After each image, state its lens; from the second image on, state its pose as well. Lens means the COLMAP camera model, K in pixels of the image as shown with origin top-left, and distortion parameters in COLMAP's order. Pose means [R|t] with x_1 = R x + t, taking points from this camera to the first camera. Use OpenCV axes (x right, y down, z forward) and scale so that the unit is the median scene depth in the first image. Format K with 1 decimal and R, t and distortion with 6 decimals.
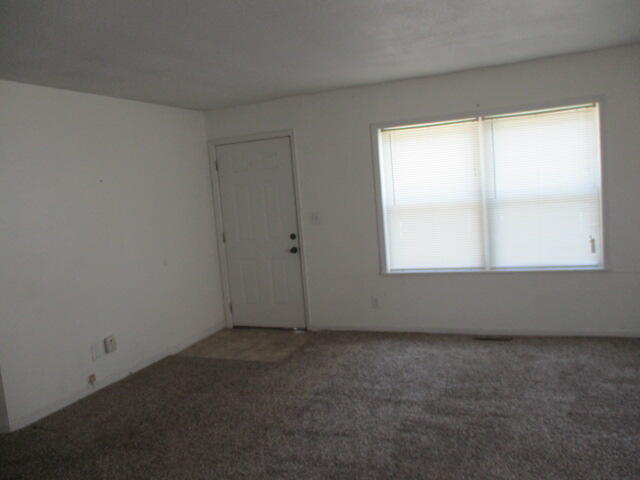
lens RADIAL K [[527.5, 0, 320.0], [0, 527.5, 240.0], [0, 0, 1]] dist [-0.016516, -0.008170]
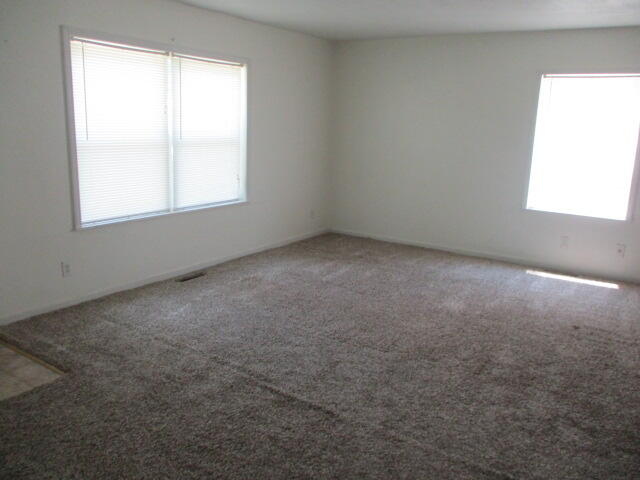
lens RADIAL K [[527.5, 0, 320.0], [0, 527.5, 240.0], [0, 0, 1]] dist [-0.016516, -0.008170]
pose [[0.181556, -0.124656, 0.975448, -0.621113], [0.048380, 0.991864, 0.117750, 0.006974], [-0.982190, 0.025814, 0.186109, 0.557457]]
